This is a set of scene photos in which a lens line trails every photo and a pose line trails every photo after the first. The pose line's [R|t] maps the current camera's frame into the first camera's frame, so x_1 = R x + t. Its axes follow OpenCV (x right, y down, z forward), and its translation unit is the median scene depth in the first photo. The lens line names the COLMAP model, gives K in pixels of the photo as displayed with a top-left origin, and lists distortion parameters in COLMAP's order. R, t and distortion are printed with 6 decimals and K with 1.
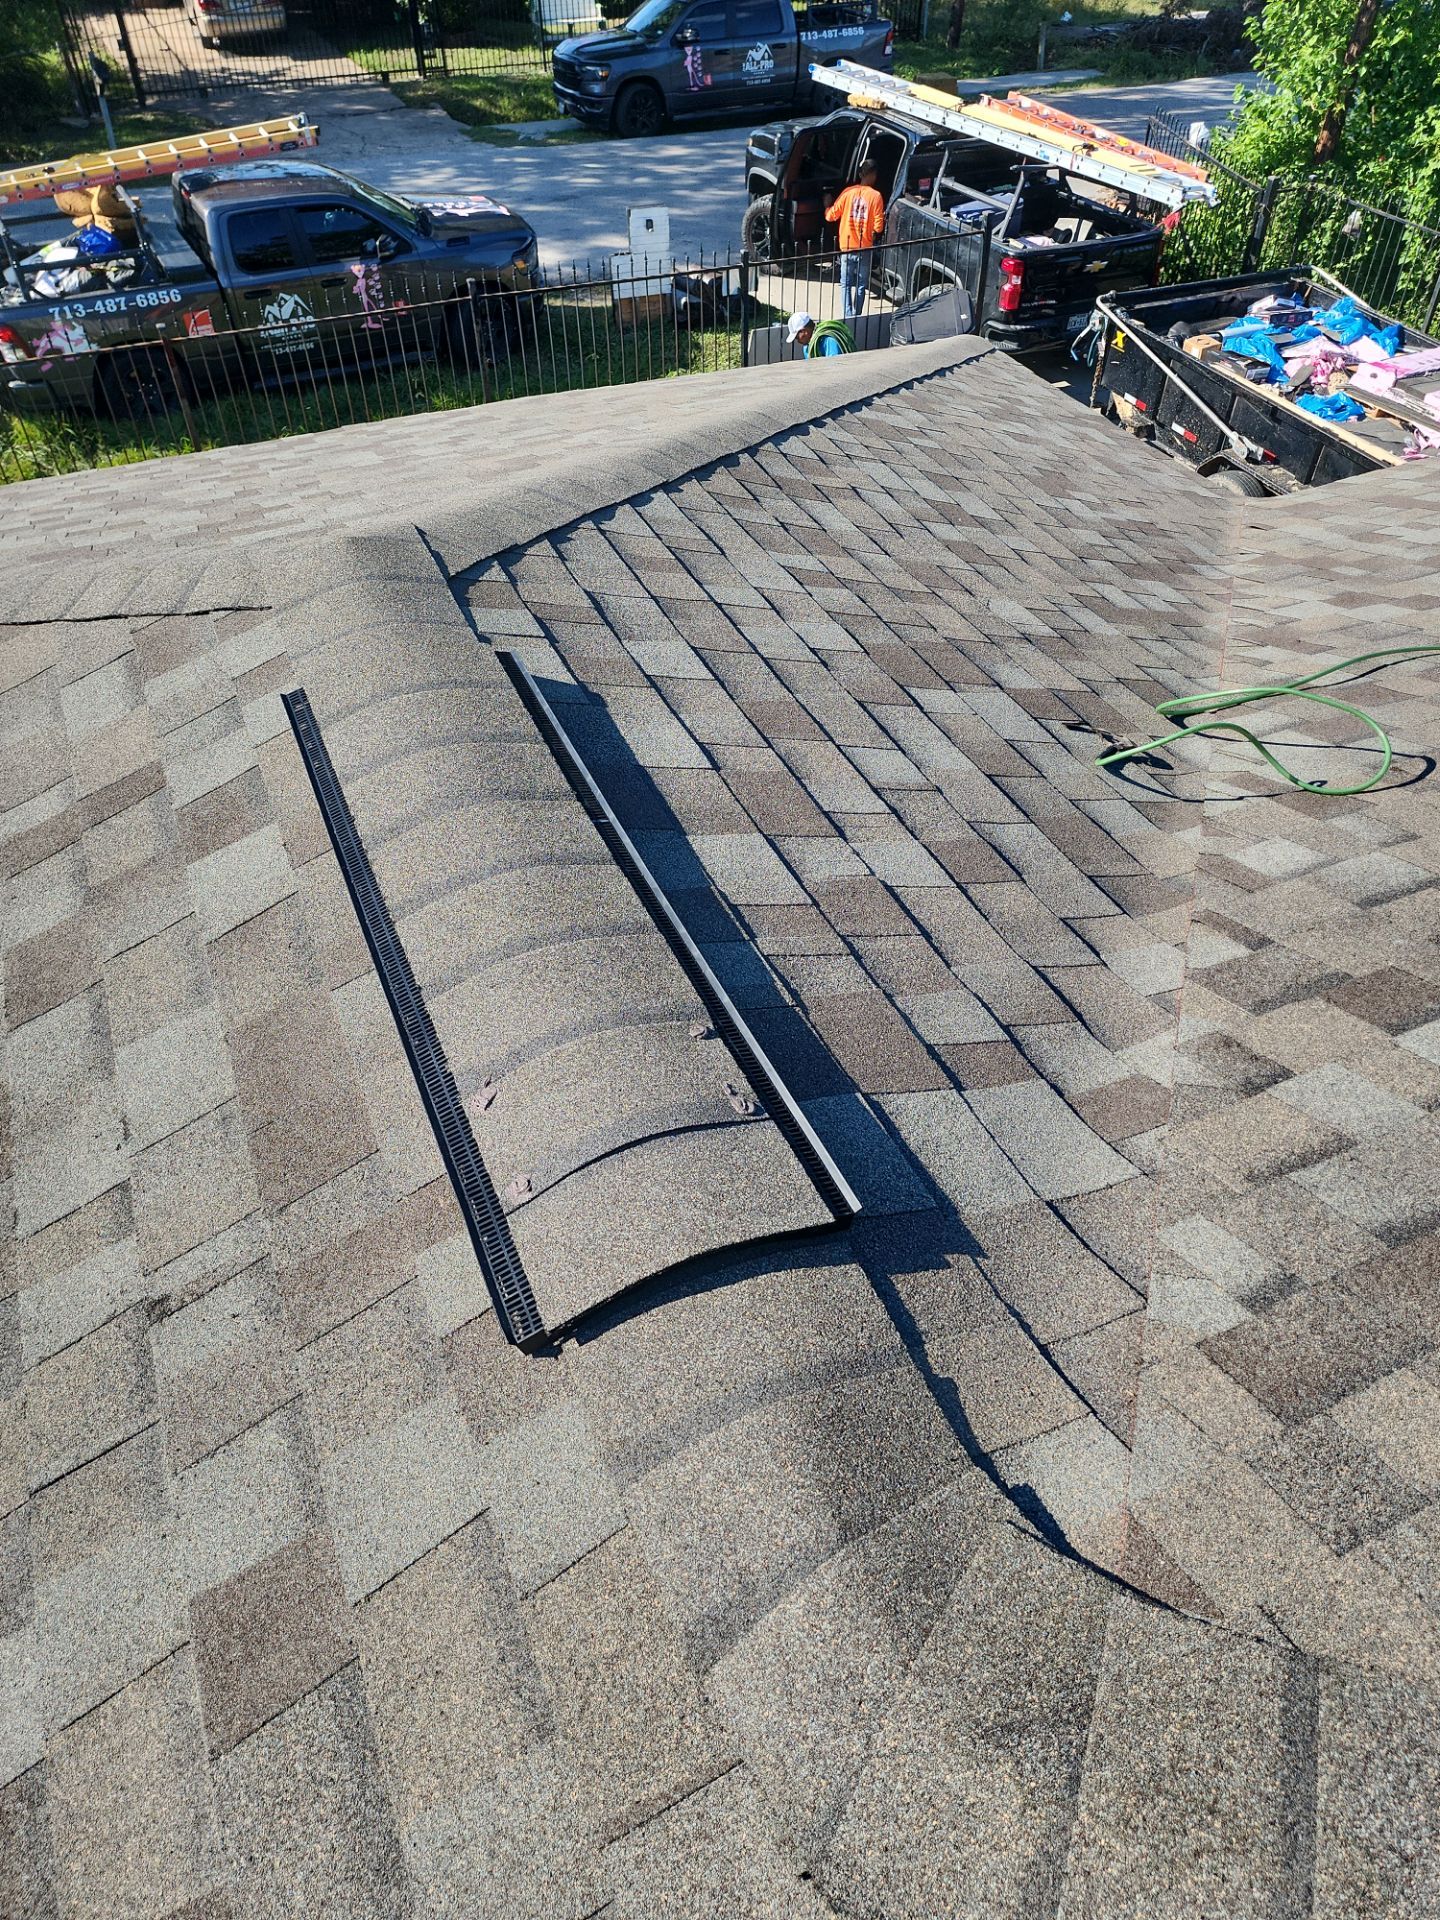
lens RADIAL K [[1314.2, 0, 753.9], [0, 1314.2, 978.7], [0, 0, 1]] dist [0.081395, -0.070176]
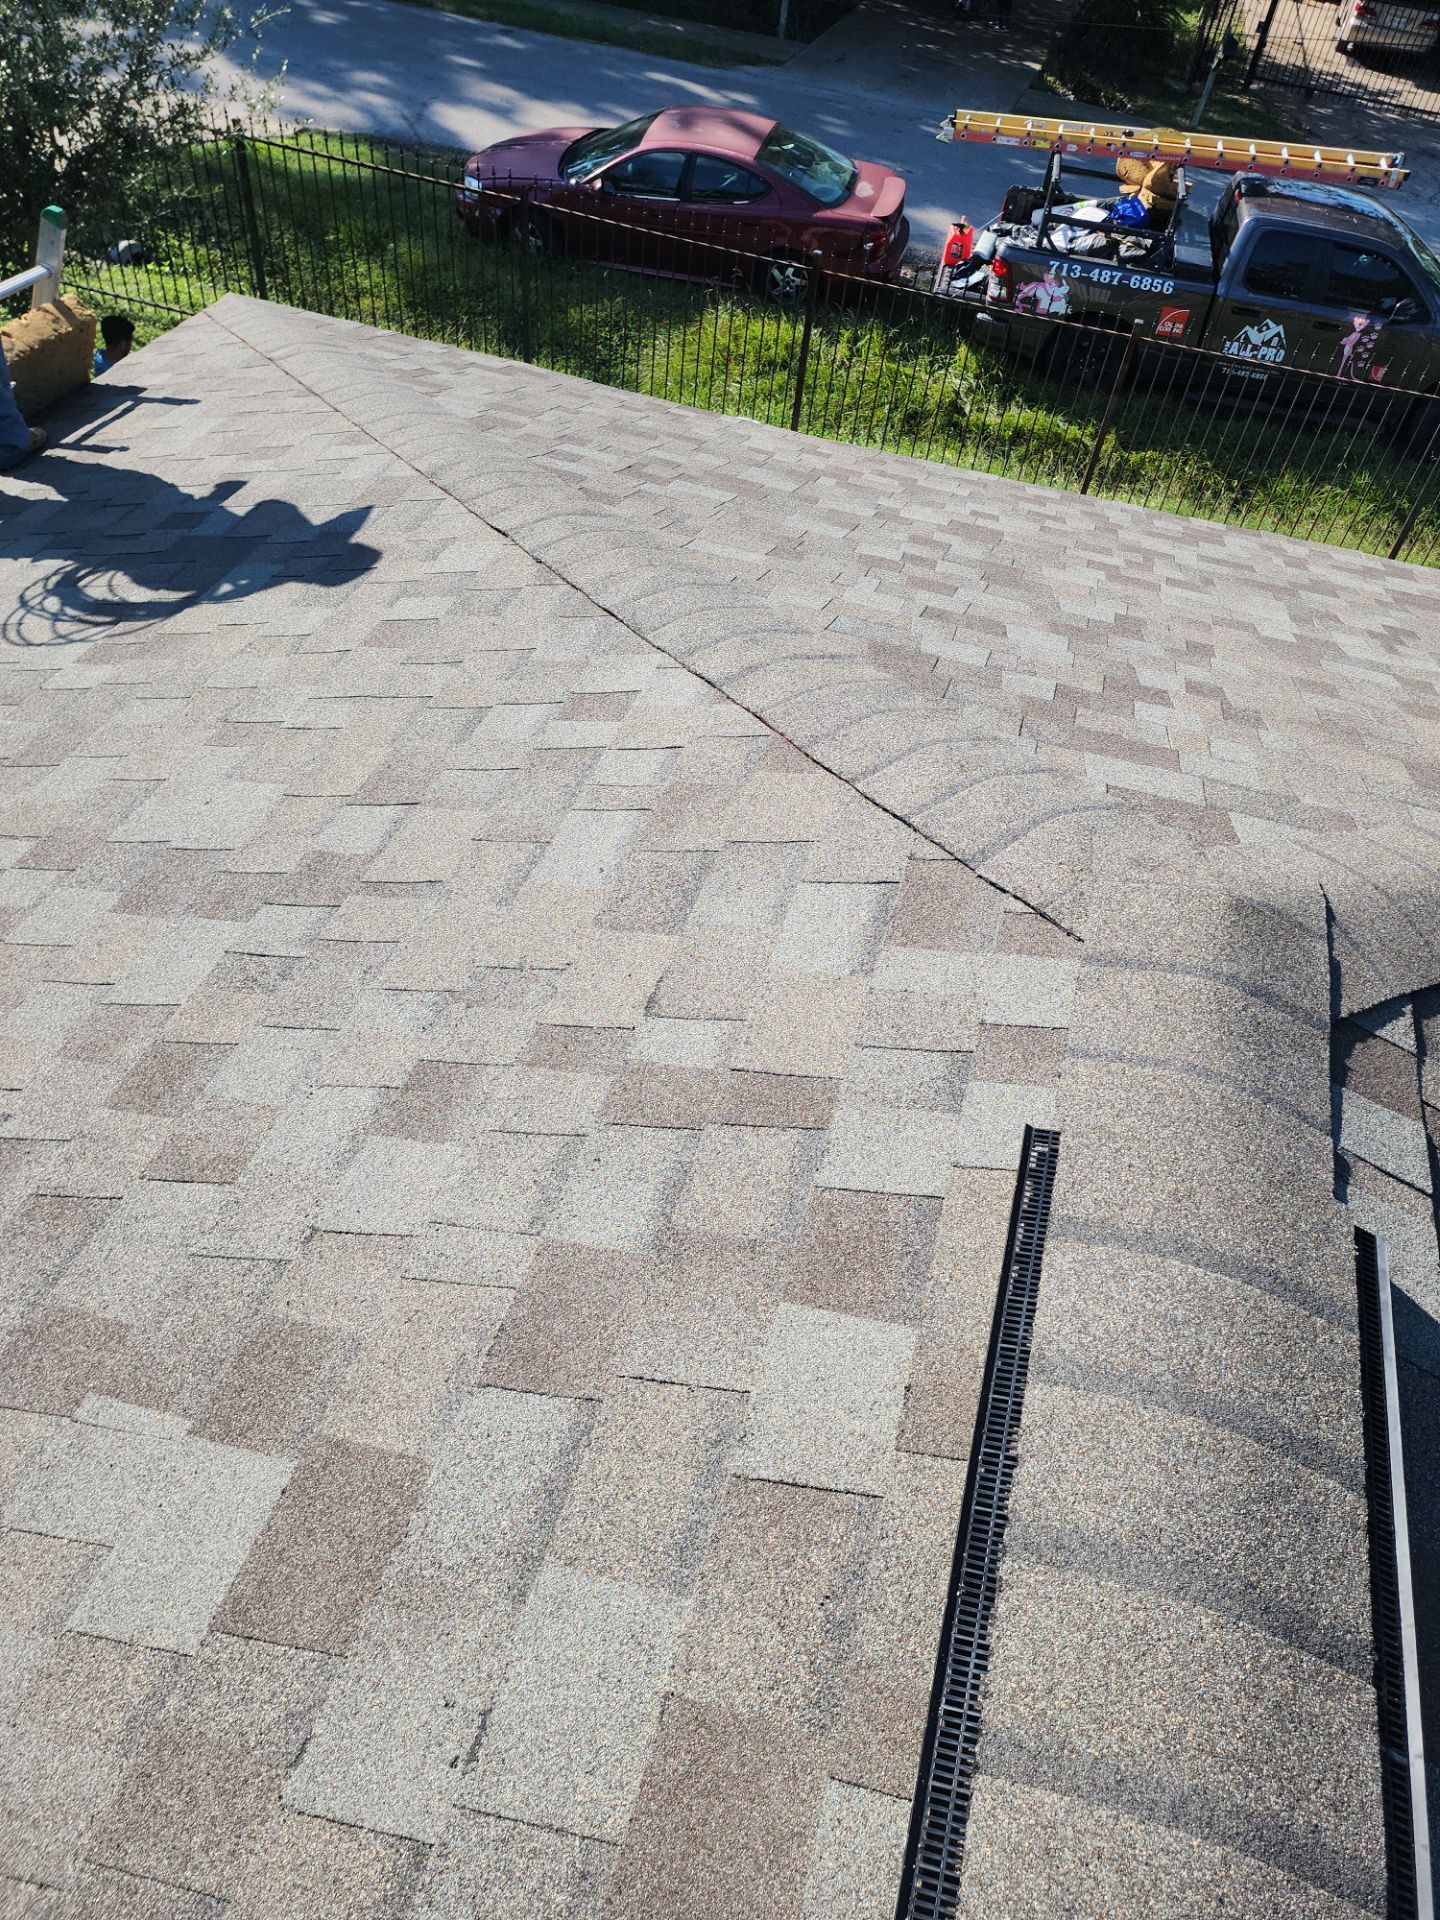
lens RADIAL K [[1314.2, 0, 729.4], [0, 1314.2, 942.6], [0, 0, 1]] dist [0.081395, -0.070176]
pose [[0.755705, 0.522628, -0.394678, -0.037433], [-0.526871, 0.843106, 0.107613, -0.042553], [0.388996, 0.126621, 0.912496, 0.045264]]
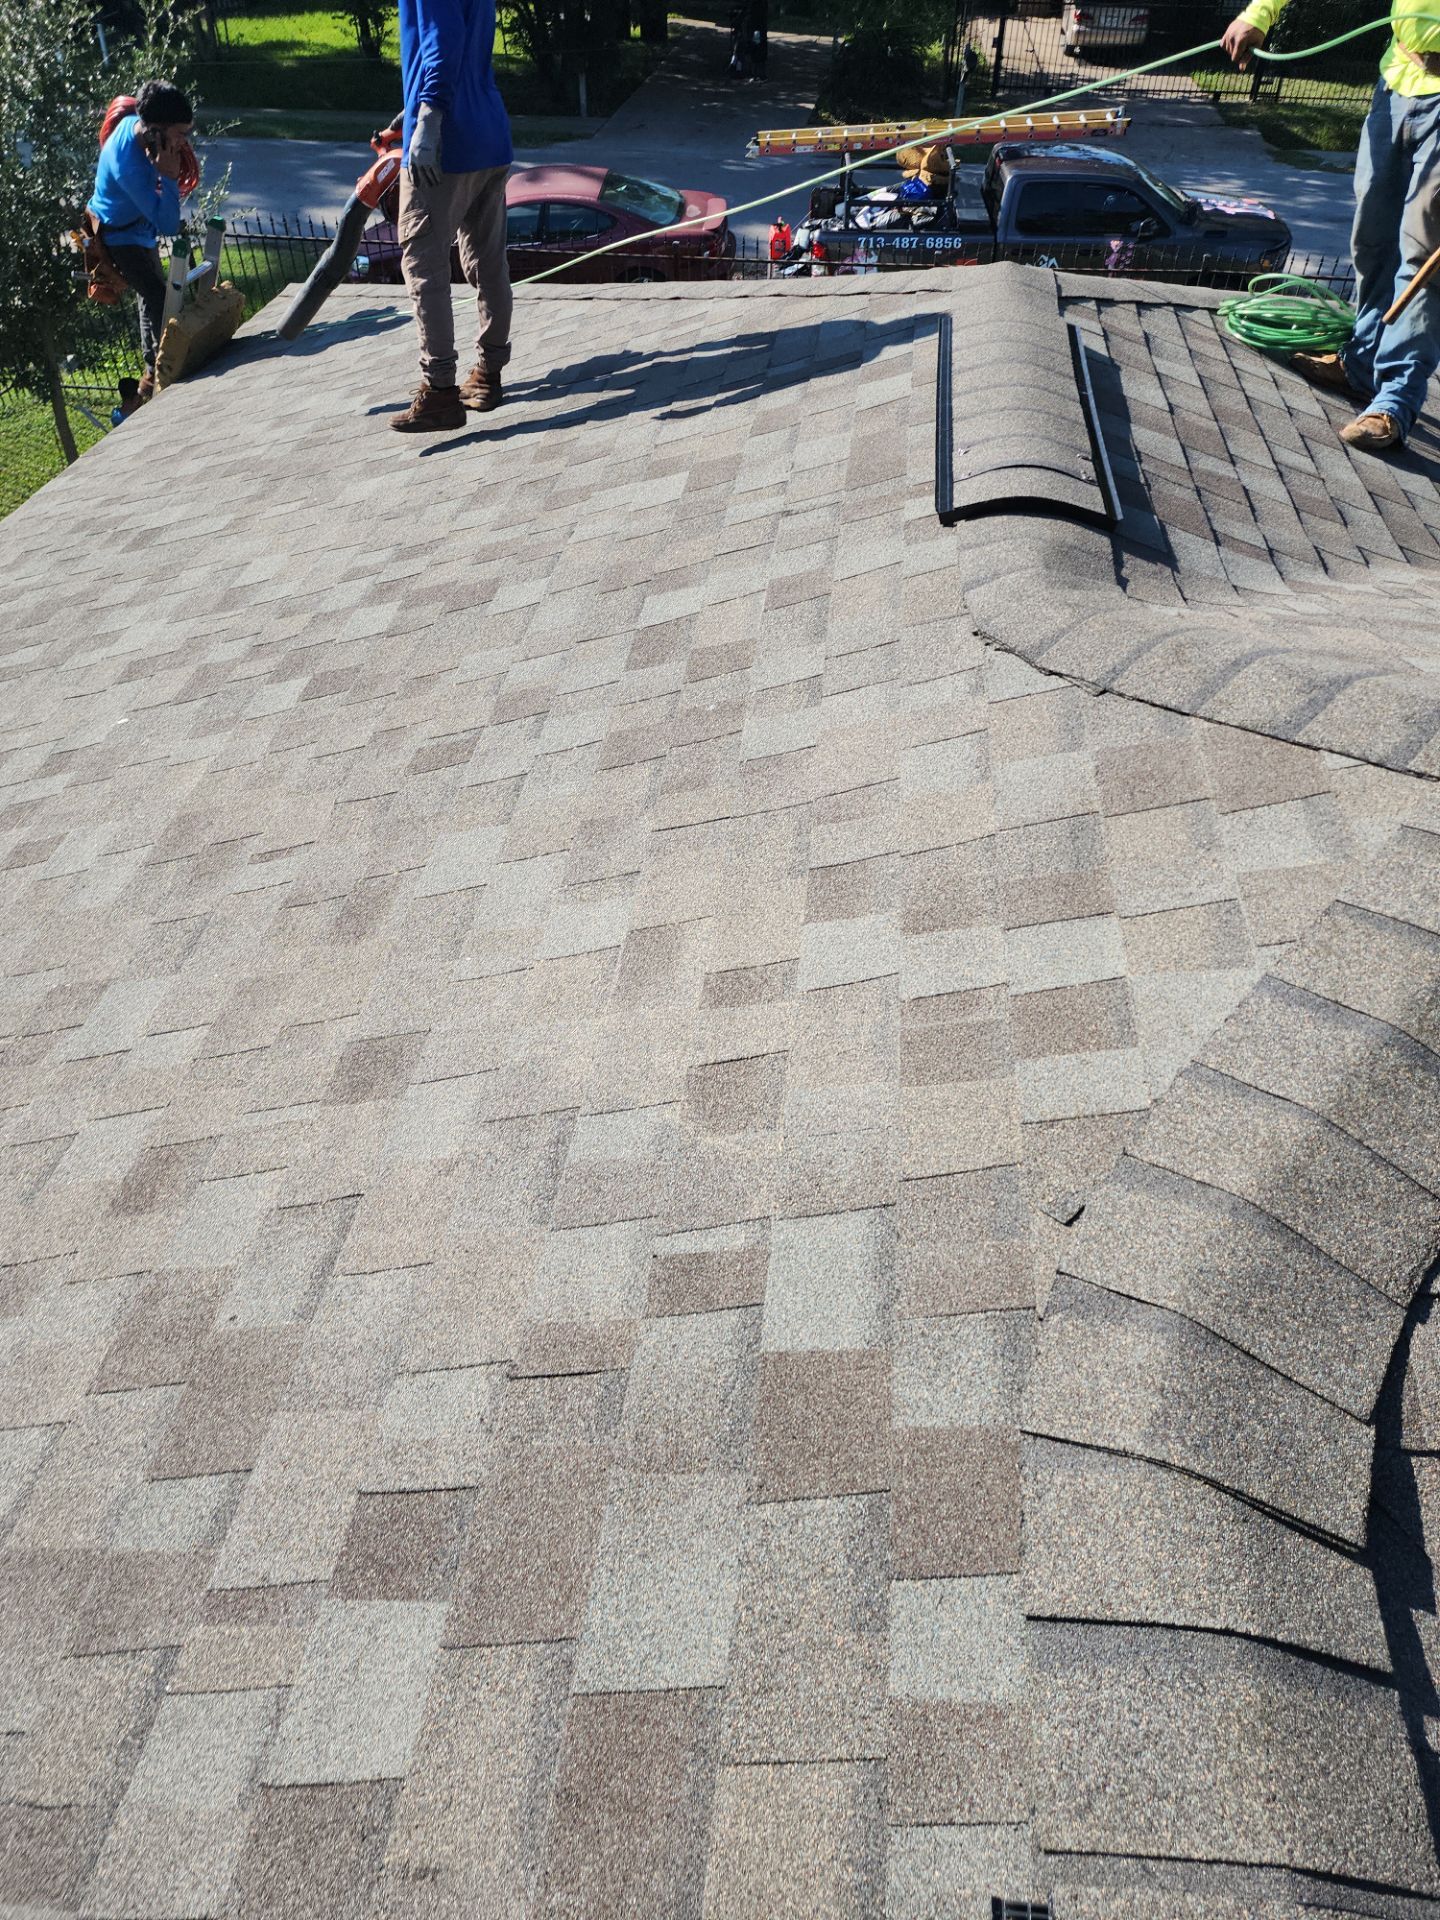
lens RADIAL K [[1322.3, 0, 718.7], [0, 1322.3, 931.5], [0, 0, 1]] dist [0.035851, -0.025896]
pose [[0.854063, 0.350599, -0.384262, 0.052171], [-0.364373, 0.930433, 0.039064, 0.085117], [0.371226, 0.106651, 0.922397, -0.094306]]
